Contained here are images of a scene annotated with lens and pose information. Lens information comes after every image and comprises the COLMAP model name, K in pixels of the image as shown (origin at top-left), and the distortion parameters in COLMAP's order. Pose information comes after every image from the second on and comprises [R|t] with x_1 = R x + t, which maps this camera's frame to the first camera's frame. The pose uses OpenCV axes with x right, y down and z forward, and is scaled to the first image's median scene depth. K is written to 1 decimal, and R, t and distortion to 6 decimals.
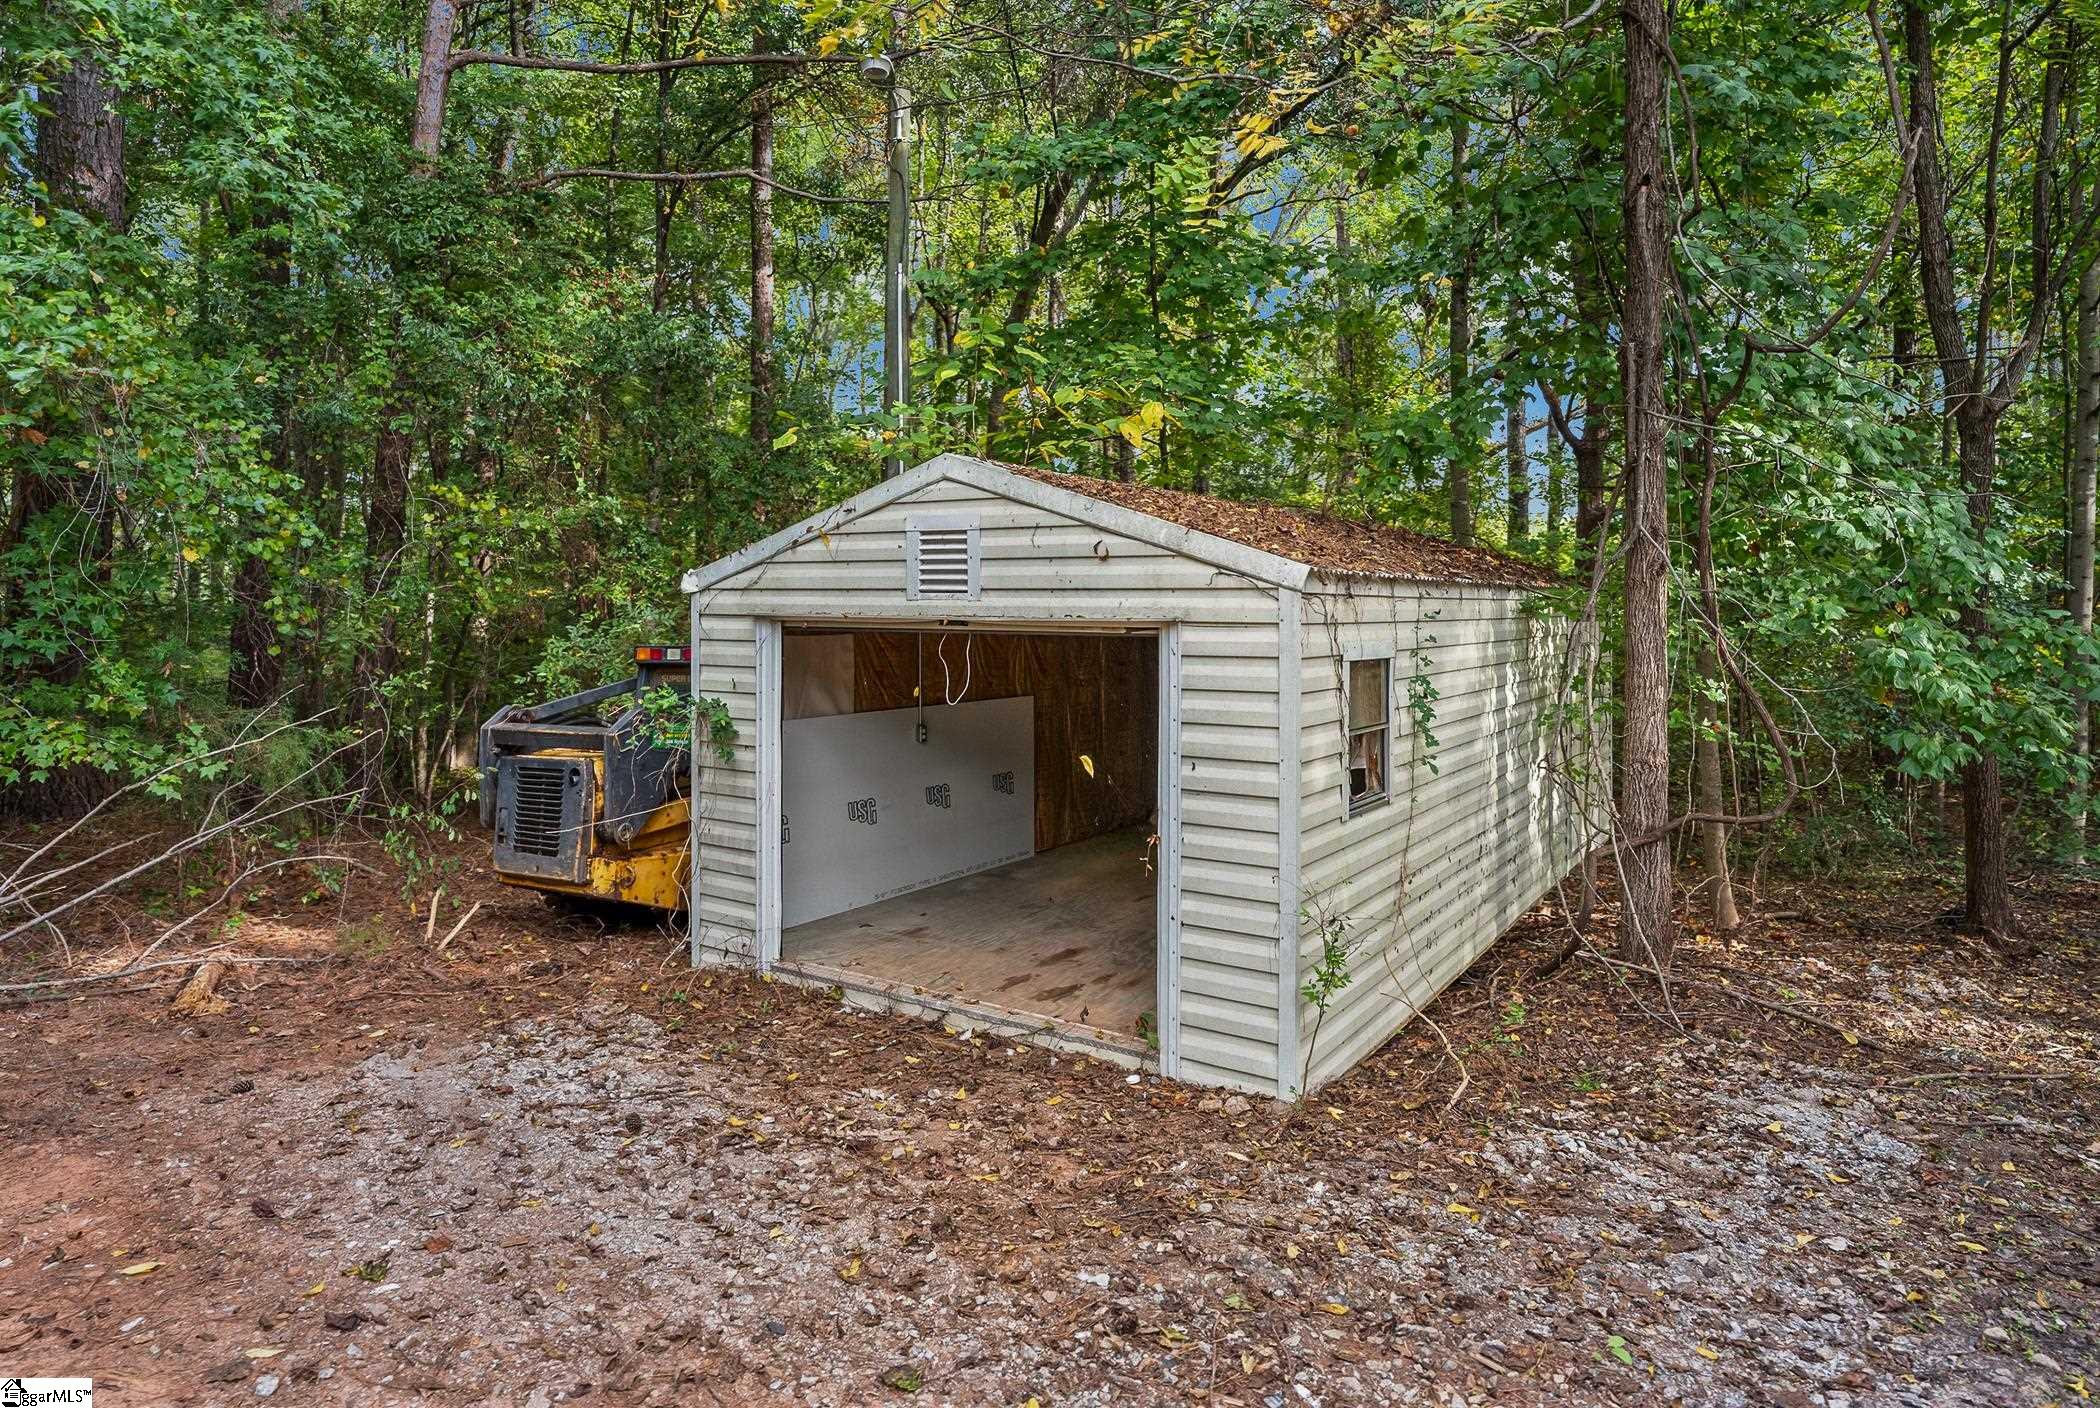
lens RADIAL K [[1234.9, 0, 1048.7], [0, 1234.9, 599.0], [0, 0, 1]] dist [0.001312, 0.000170]
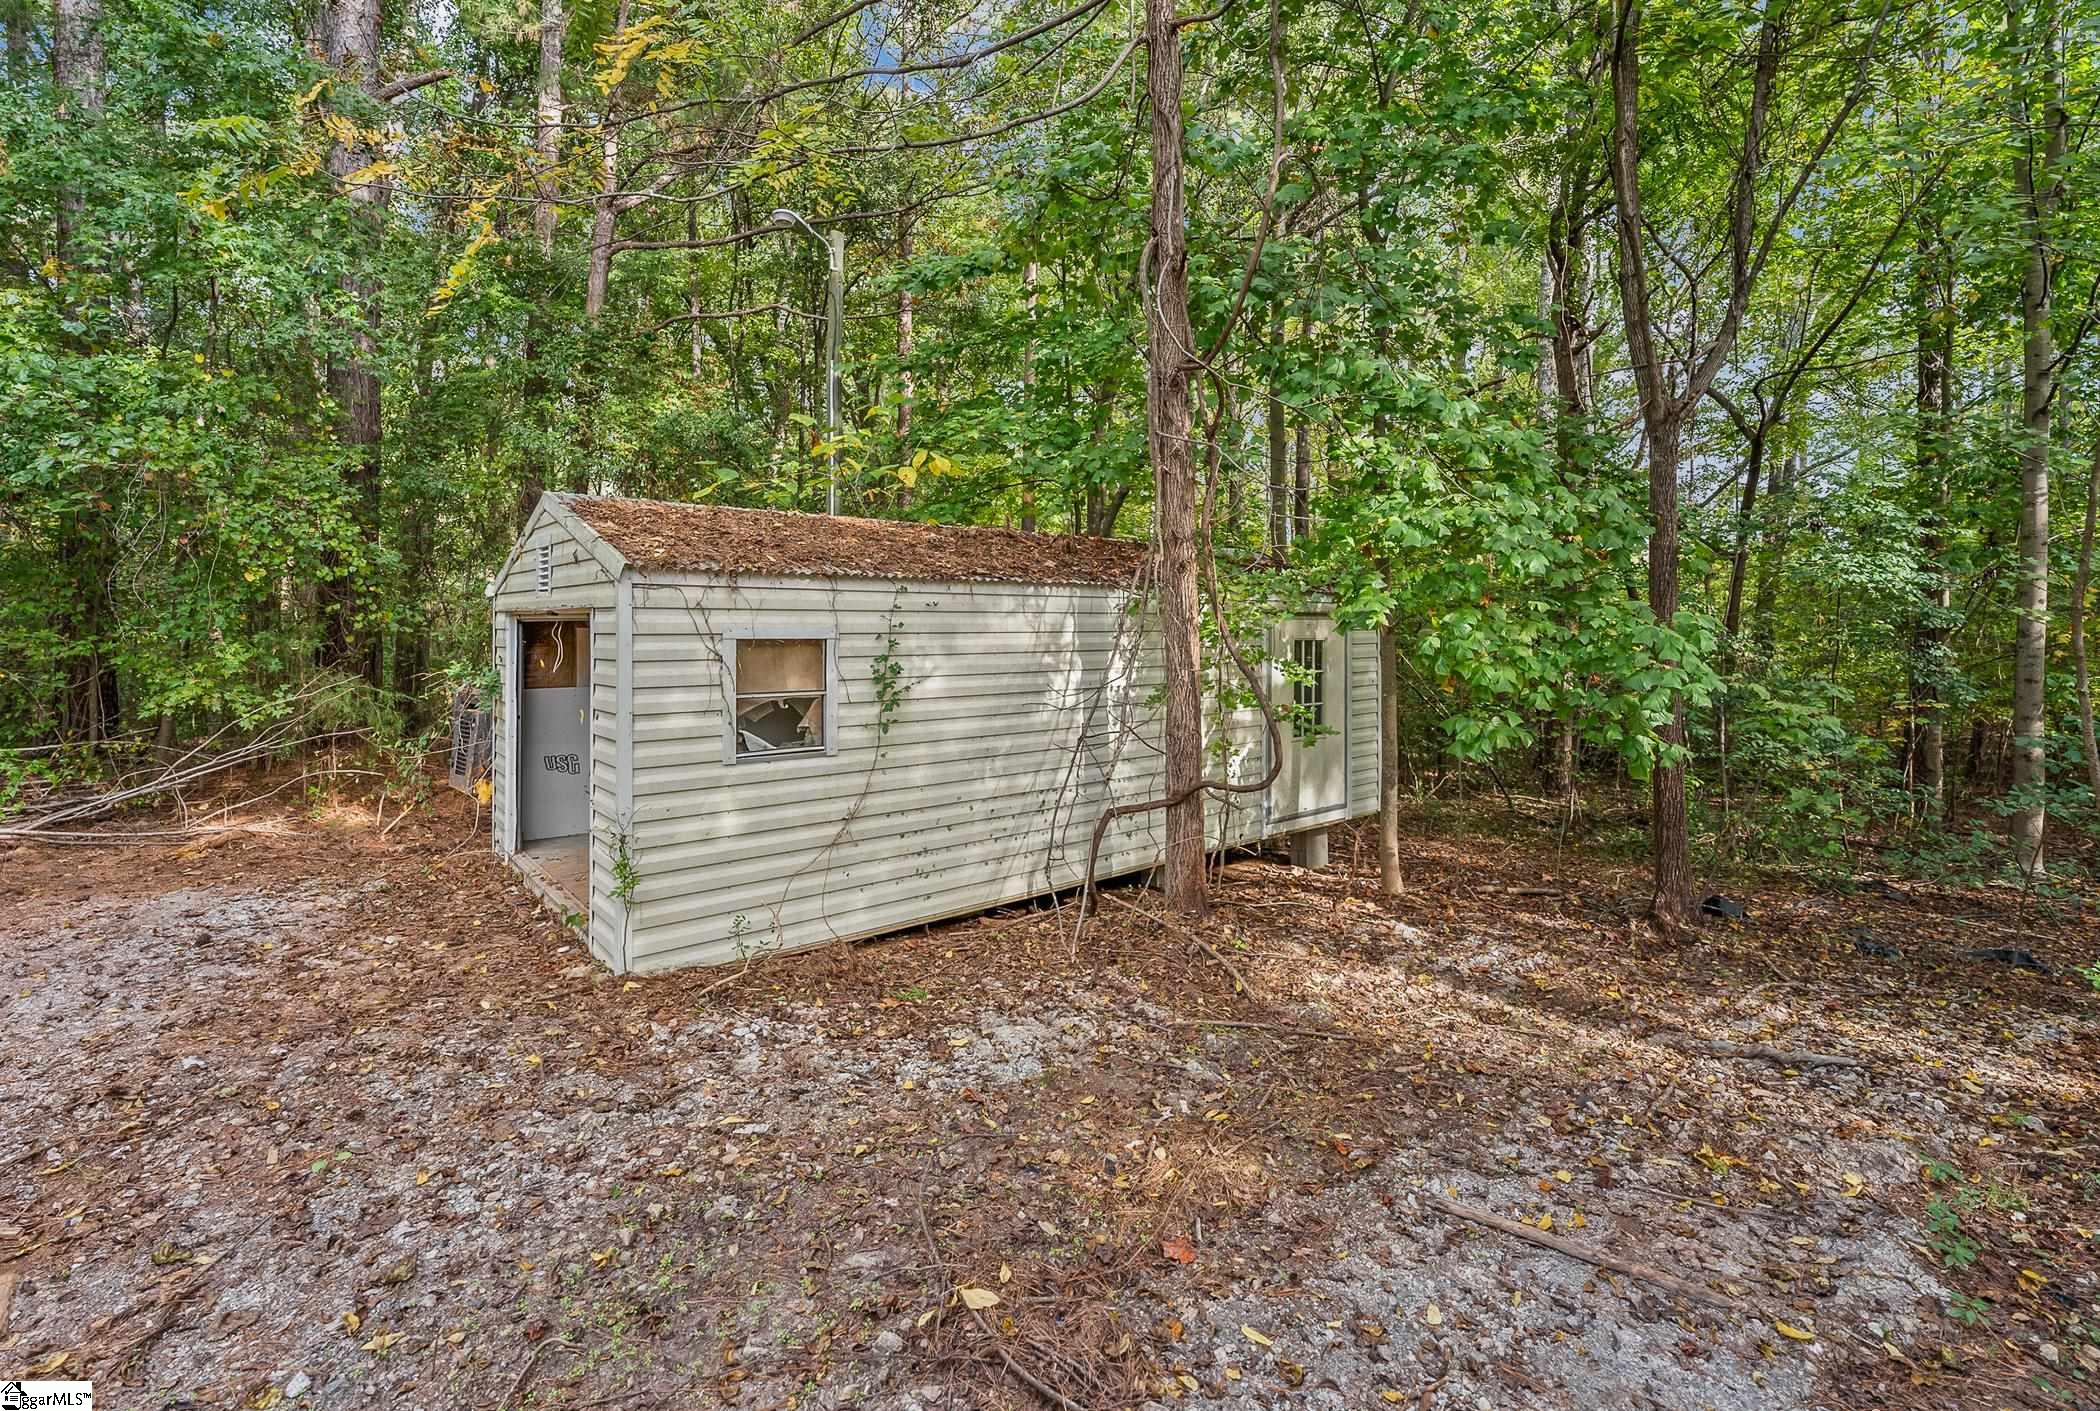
lens RADIAL K [[936.8, 0, 1052.8], [0, 936.8, 617.5], [0, 0, 1]] dist [-0.000615, -0.000543]
pose [[0.956870, -0.005222, -0.290469, 0.862652], [0.003874, 0.999979, -0.005217, 0.036164], [0.290491, 0.003867, 0.956870, 0.178338]]
